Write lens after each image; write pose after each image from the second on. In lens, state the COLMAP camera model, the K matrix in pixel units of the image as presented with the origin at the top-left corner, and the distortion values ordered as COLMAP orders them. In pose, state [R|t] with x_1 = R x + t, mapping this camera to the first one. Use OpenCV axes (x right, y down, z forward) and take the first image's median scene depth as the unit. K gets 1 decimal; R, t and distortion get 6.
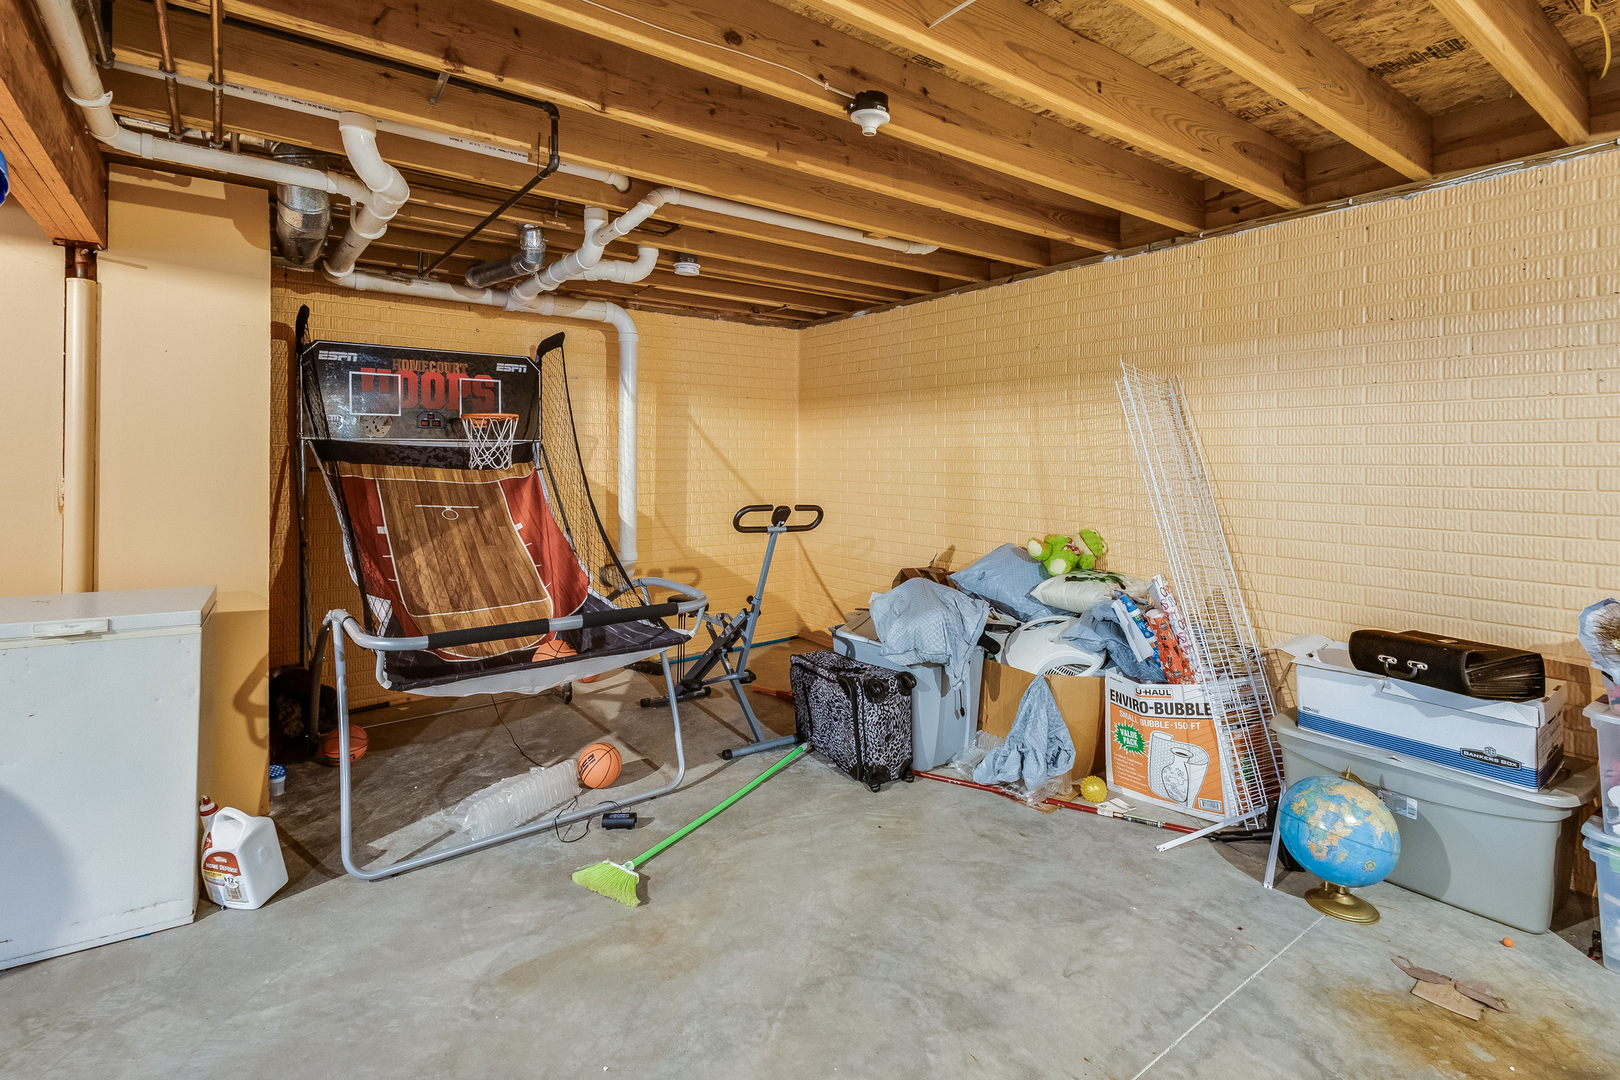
lens RADIAL K [[773.6, 0, 804.0], [0, 773.6, 452.8], [0, 0, 1]] dist [0.002546, 0.000296]
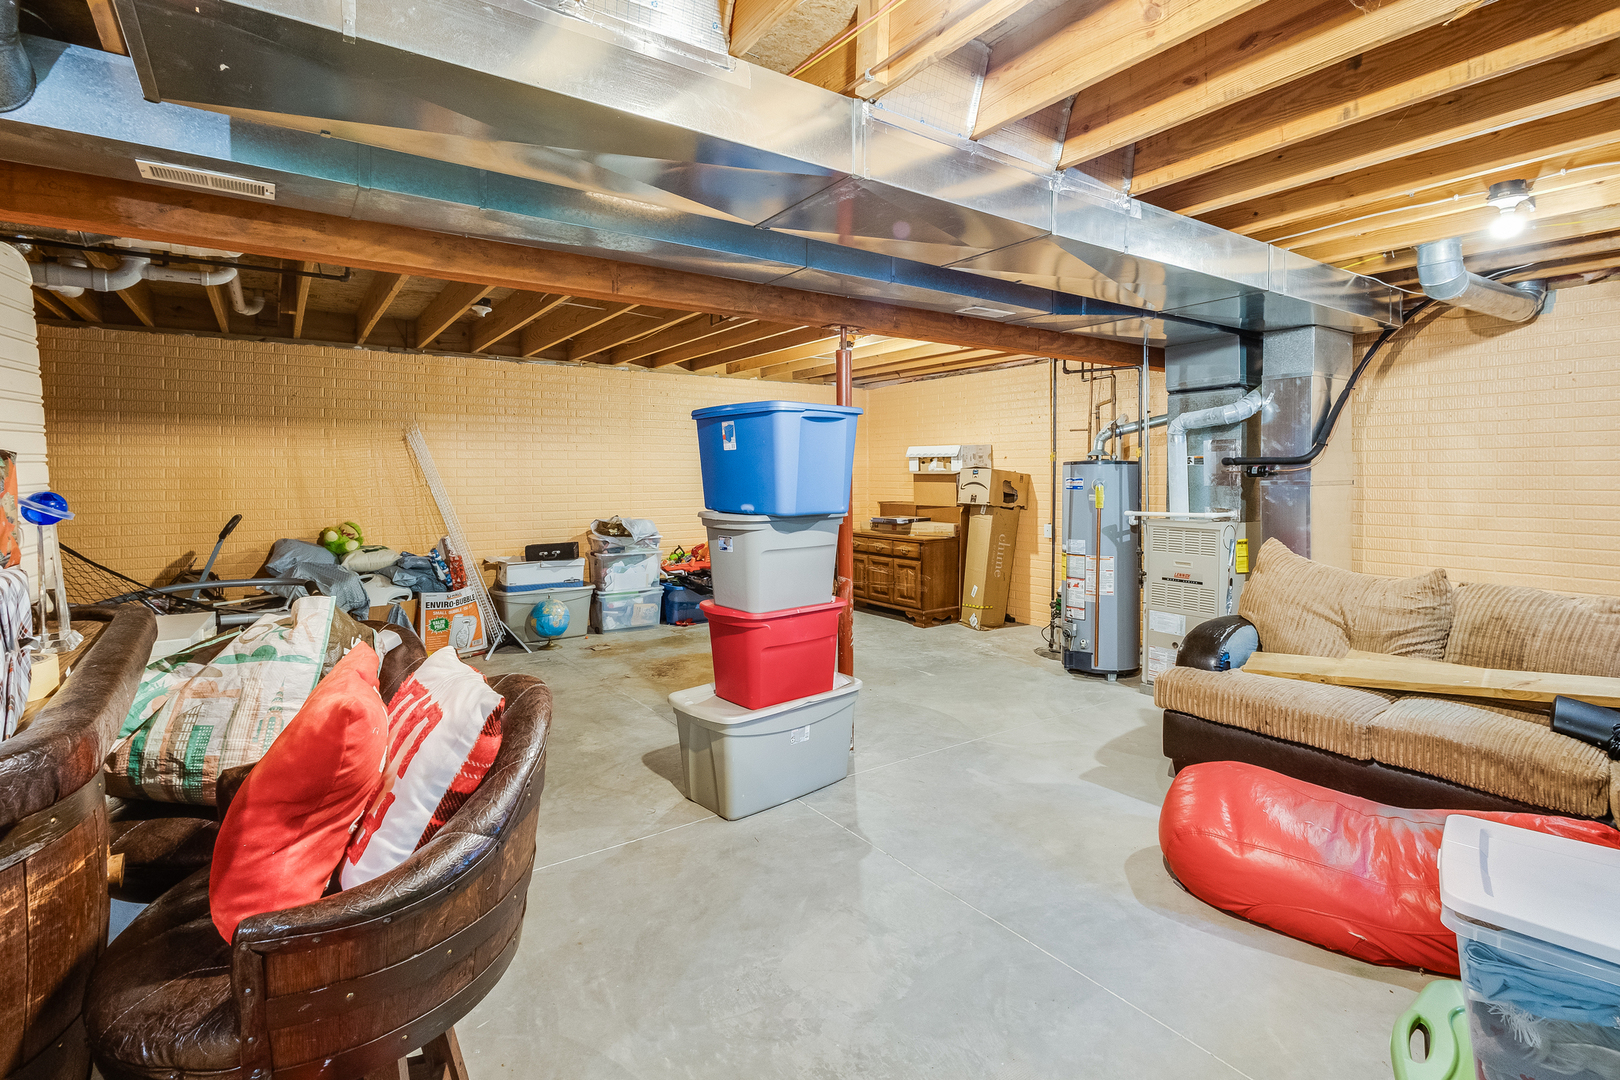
lens RADIAL K [[772.9, 0, 805.0], [0, 772.9, 474.4], [0, 0, 1]] dist [0.003381, -0.000277]
pose [[0.023329, -0.007651, 0.999699, -1.472235], [-0.003266, 0.999965, 0.007730, -0.012441], [-0.999723, -0.003446, 0.023303, 0.075926]]
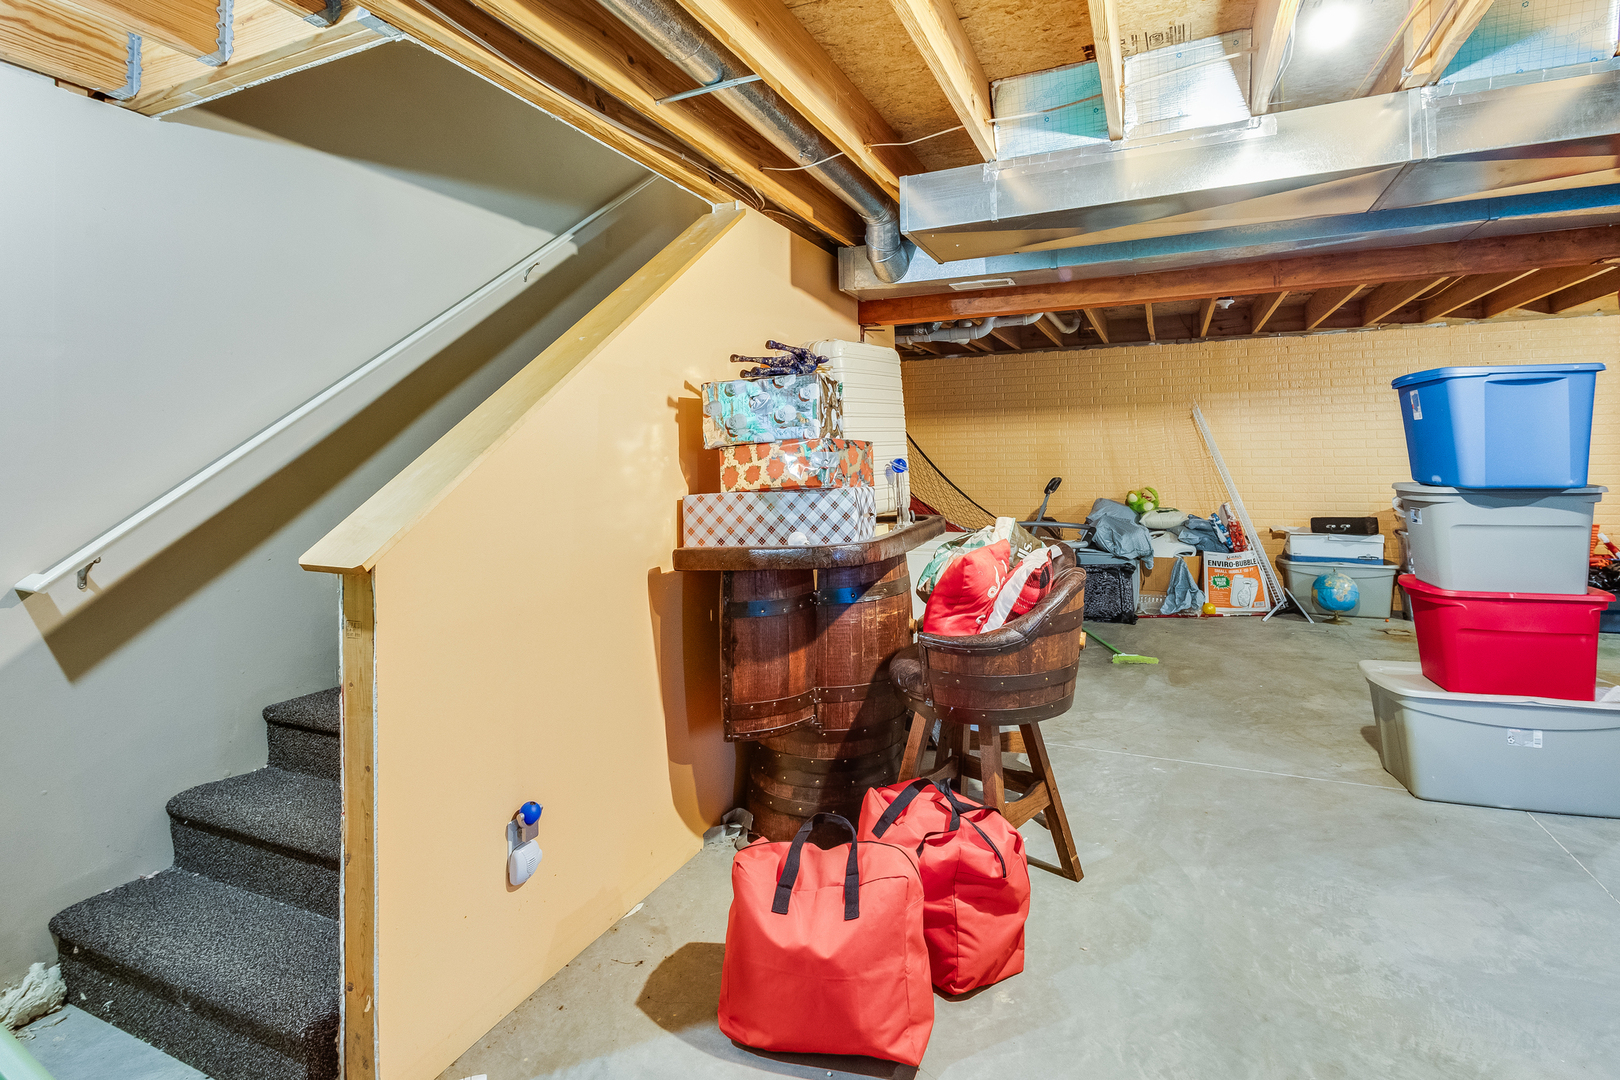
lens RADIAL K [[769.1, 0, 805.9], [0, 769.1, 429.1], [0, 0, 1]] dist [0.000747, -0.000968]
pose [[0.871676, -0.002742, 0.490074, -1.629037], [0.016449, 0.999585, -0.023665, -0.013683], [-0.489806, 0.028690, 0.871359, -0.285133]]
